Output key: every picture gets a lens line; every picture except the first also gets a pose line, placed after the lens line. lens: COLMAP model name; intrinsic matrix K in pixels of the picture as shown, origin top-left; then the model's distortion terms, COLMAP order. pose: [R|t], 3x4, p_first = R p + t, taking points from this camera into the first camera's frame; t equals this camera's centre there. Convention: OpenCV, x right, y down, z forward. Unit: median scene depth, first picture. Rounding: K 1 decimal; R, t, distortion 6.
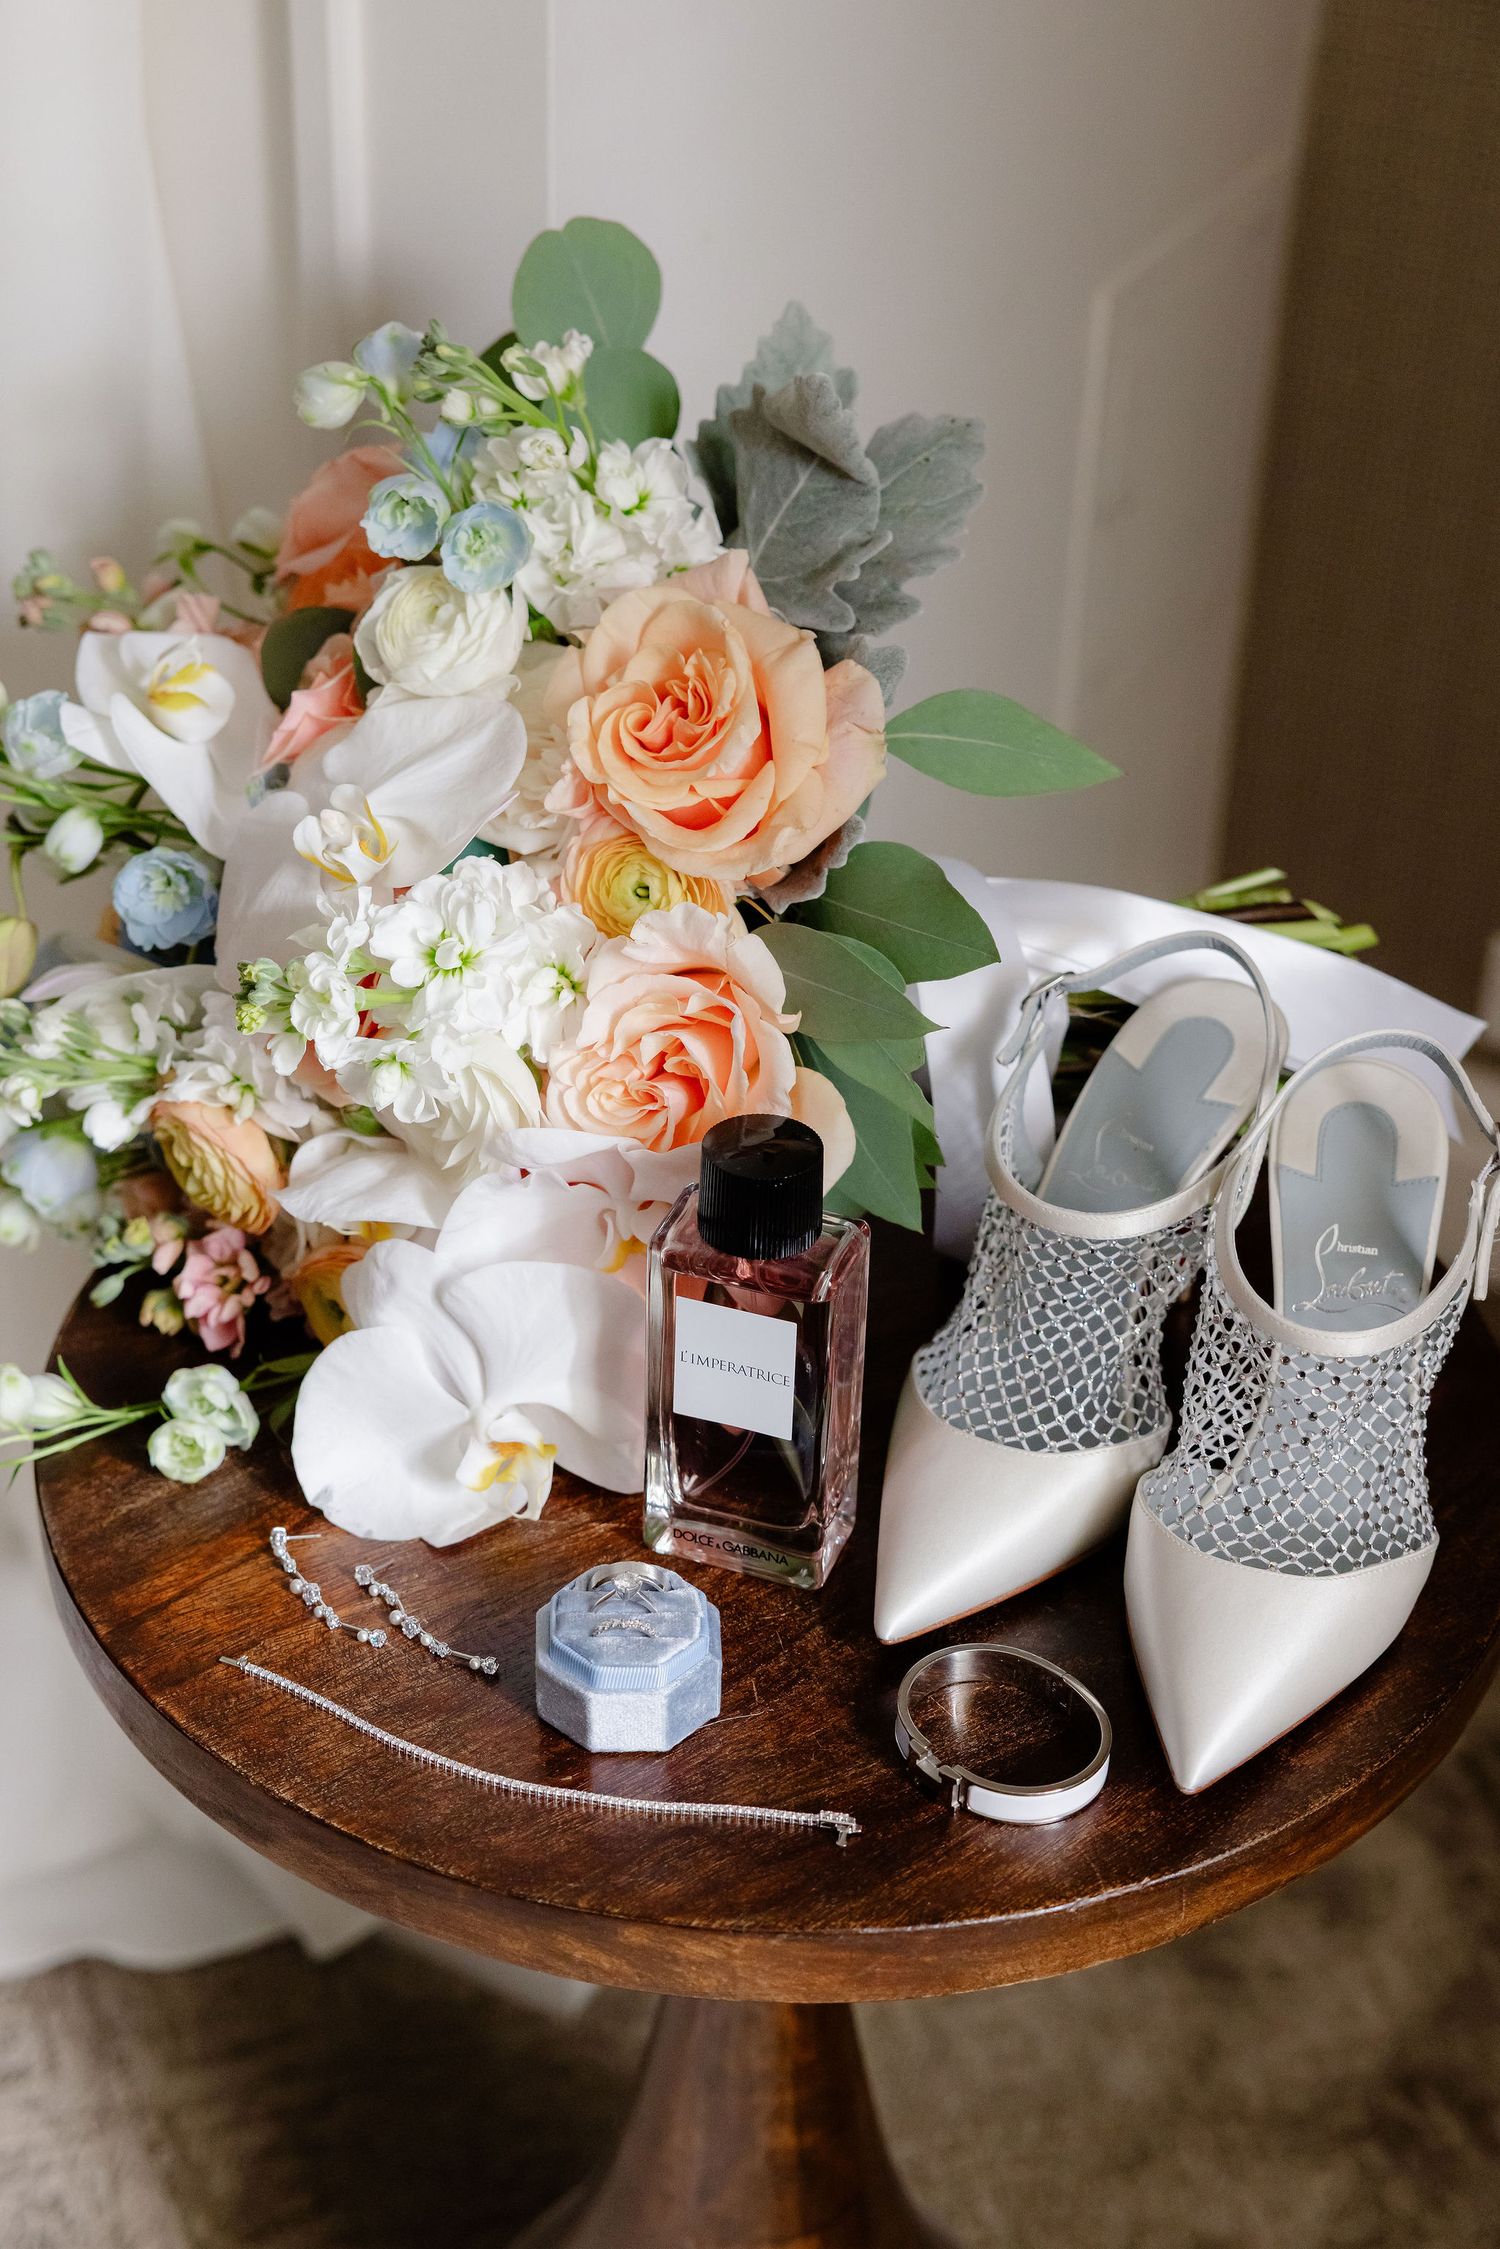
lens RADIAL K [[3635.9, 0, 765.4], [0, 3635.9, 1115.4], [0, 0, 1]] dist [0.022067, 0.000000]
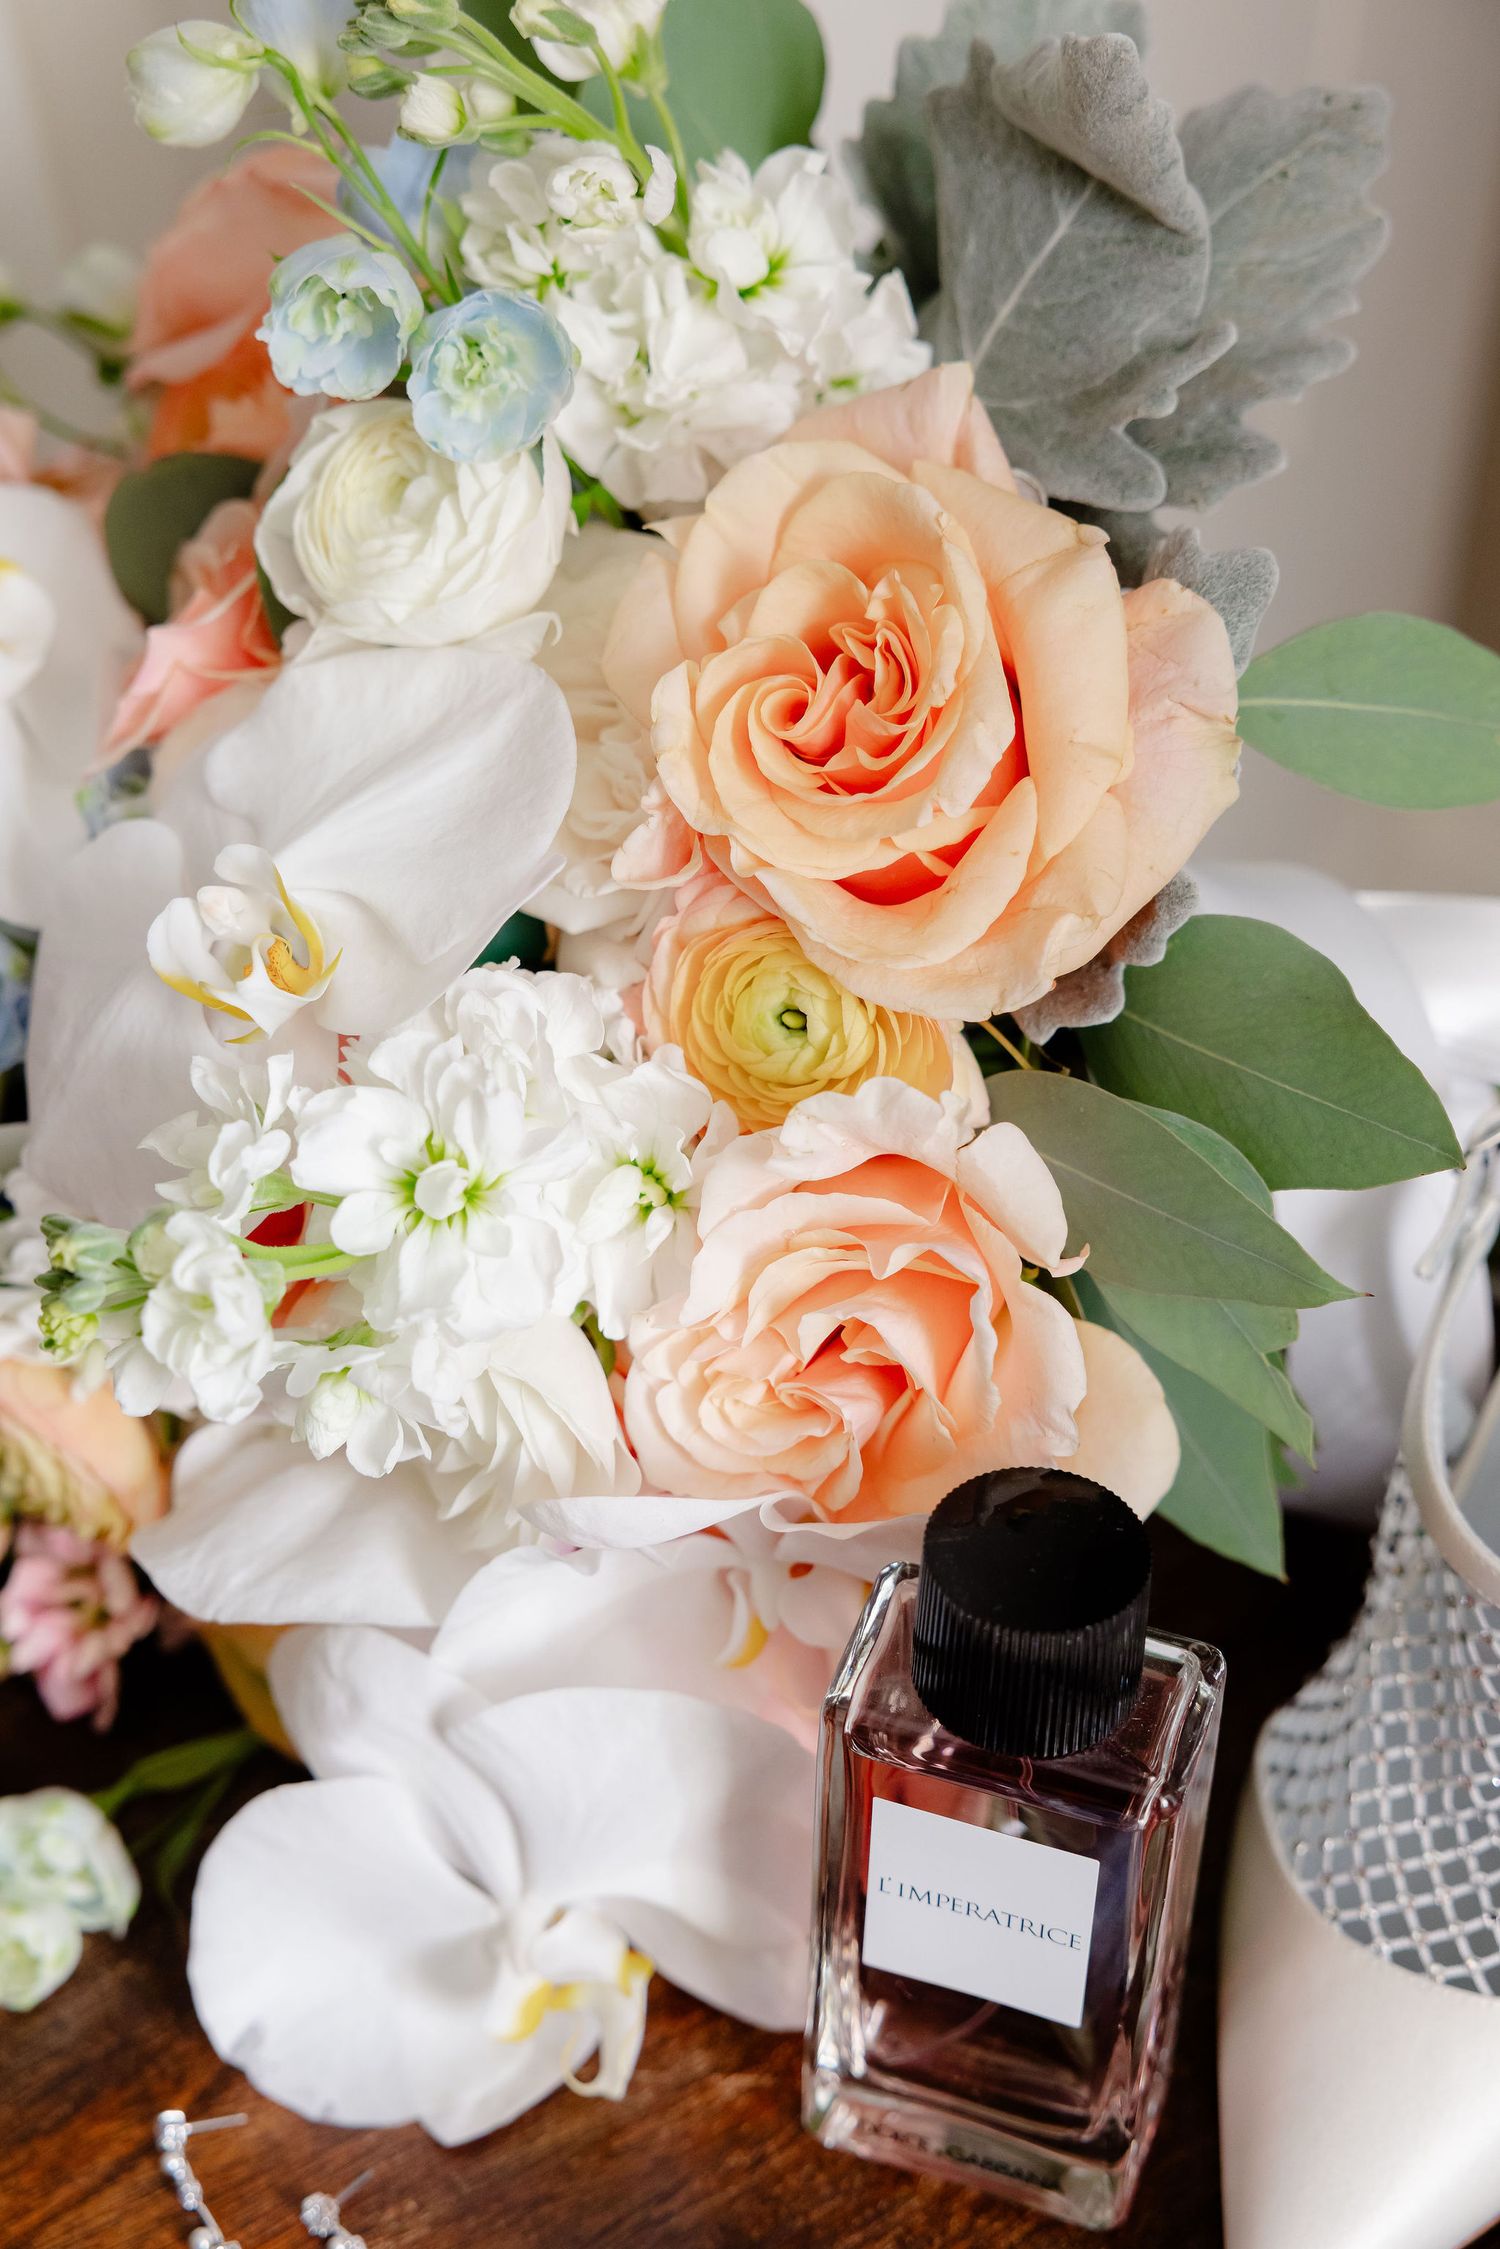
lens RADIAL K [[3635.9, 0, 756.2], [0, 3635.9, 1113.2], [0, 0, 1]] dist [0.022067, 0.000000]
pose [[0.999894, -0.012838, -0.006888, -0.035487], [0.013645, 0.990900, 0.133907, -0.119950], [0.005106, -0.133987, 0.990970, 0.453748]]
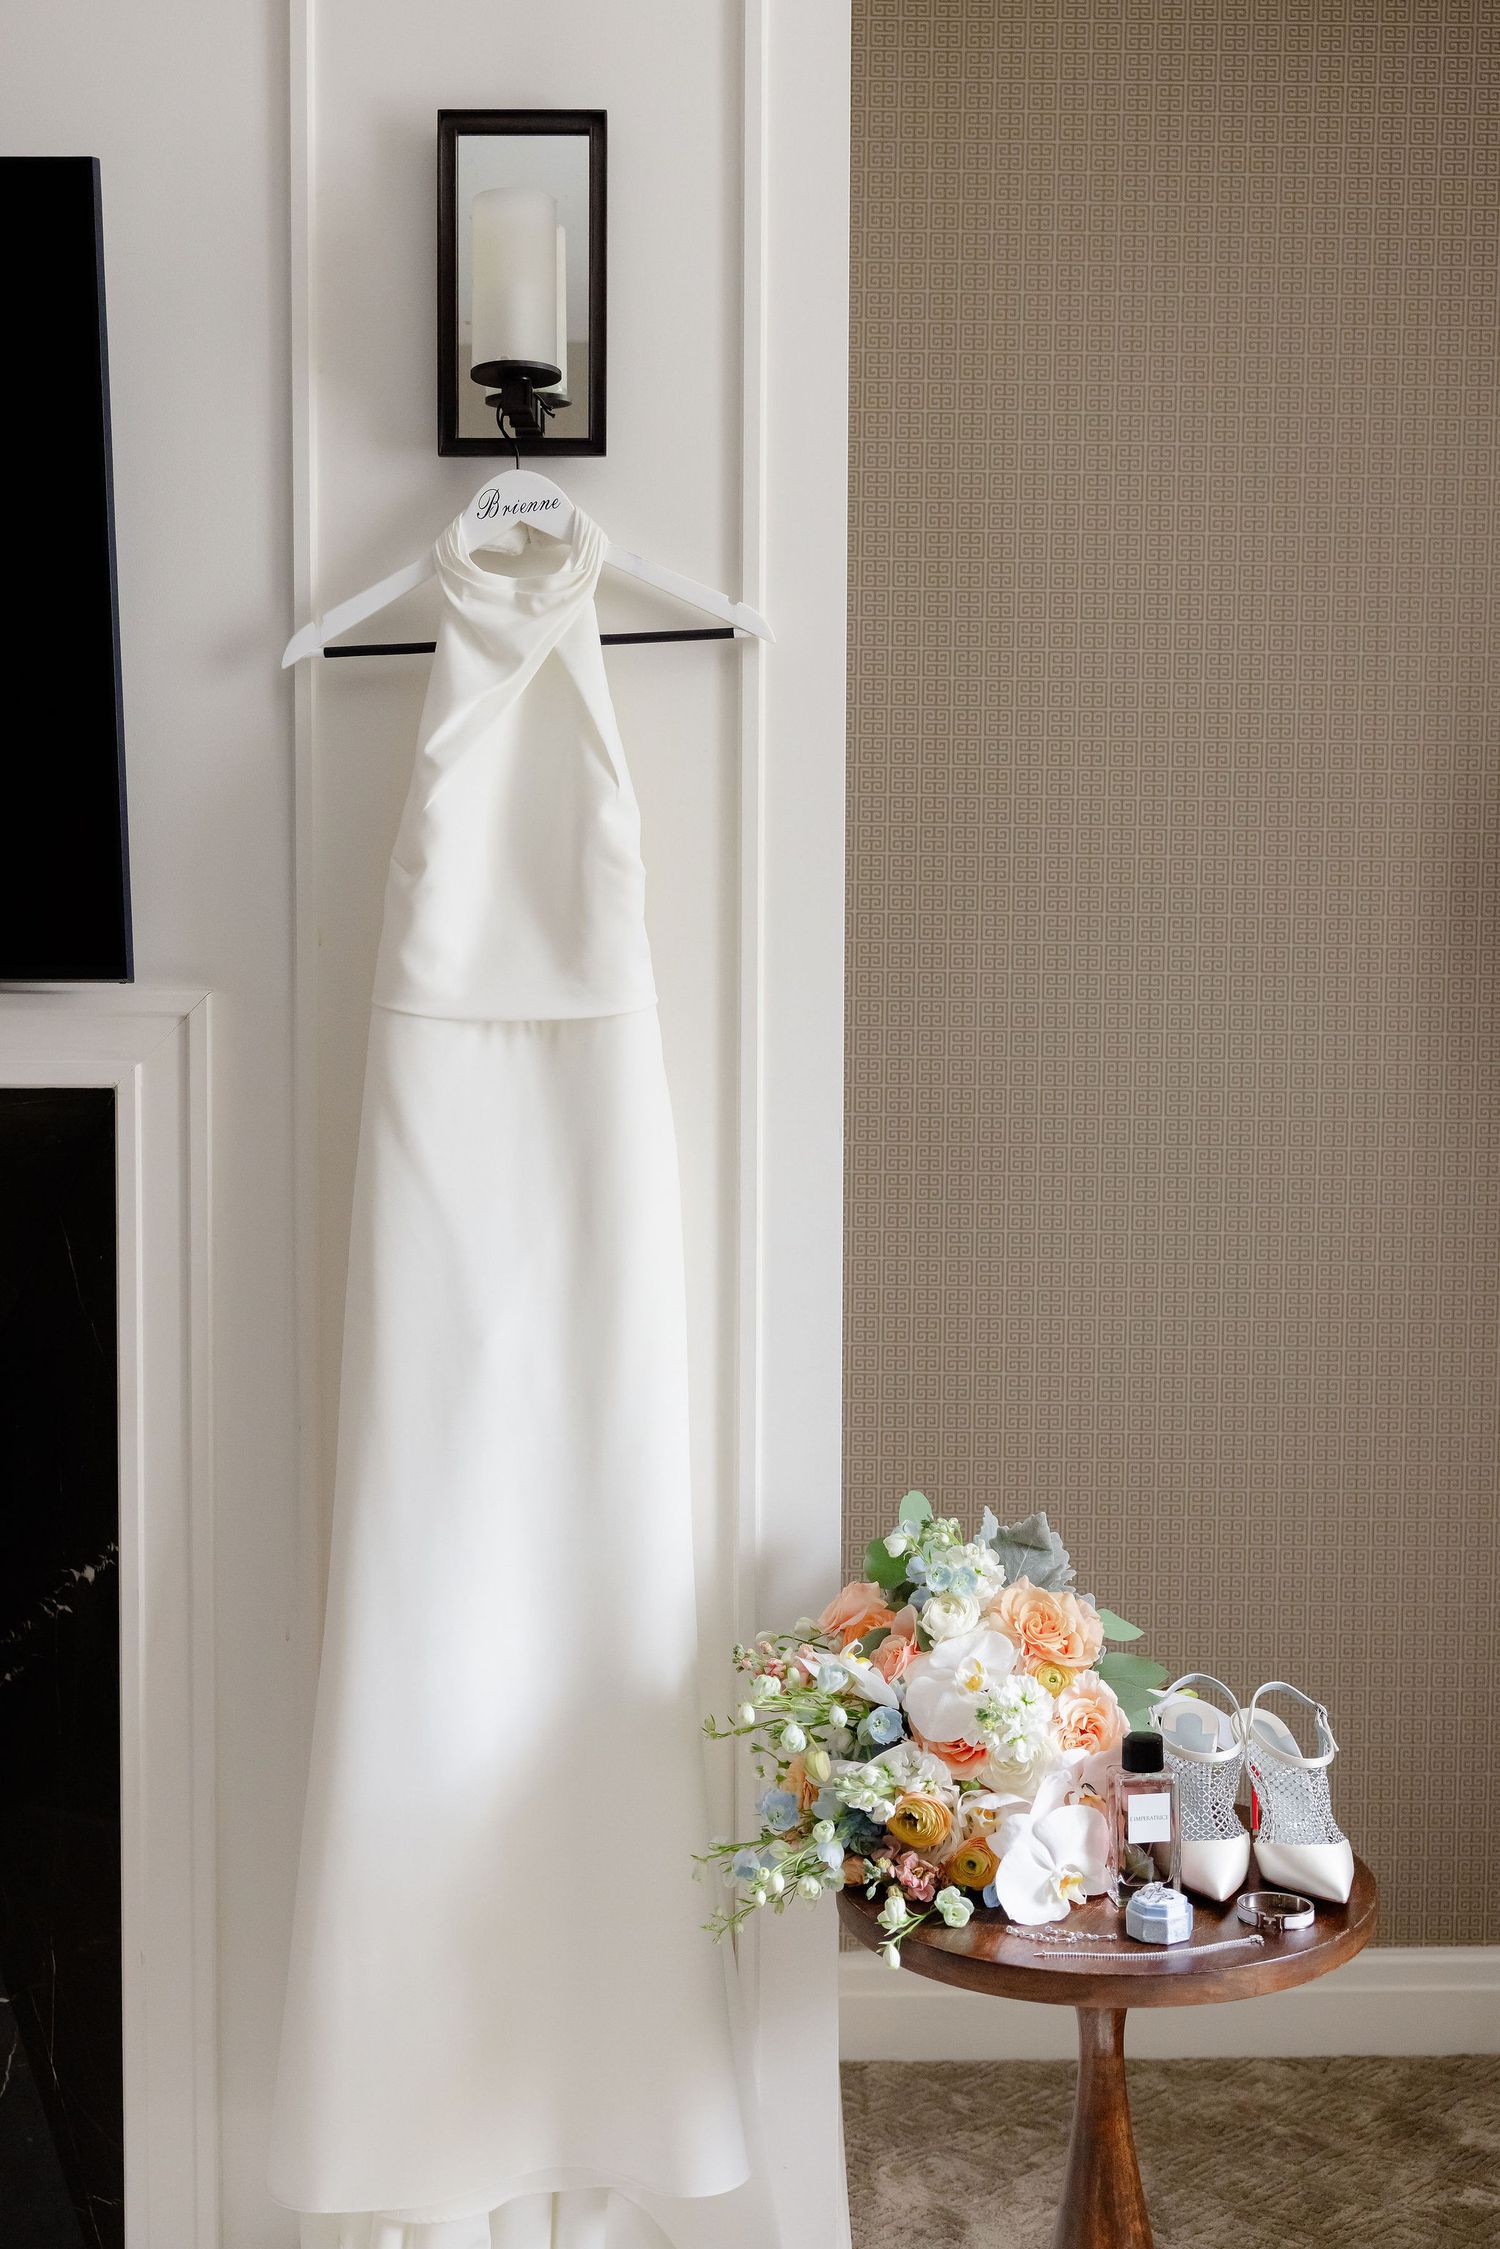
lens RADIAL K [[2559.8, 0, 742.9], [0, 2559.8, 1099.8], [0, 0, 1]] dist [0.008370, 0.000000]
pose [[0.886891, -0.054067, 0.458804, -1.187089], [0.279183, 0.853992, -0.439039, 0.380367], [-0.368077, 0.517470, 0.772492, -0.769559]]
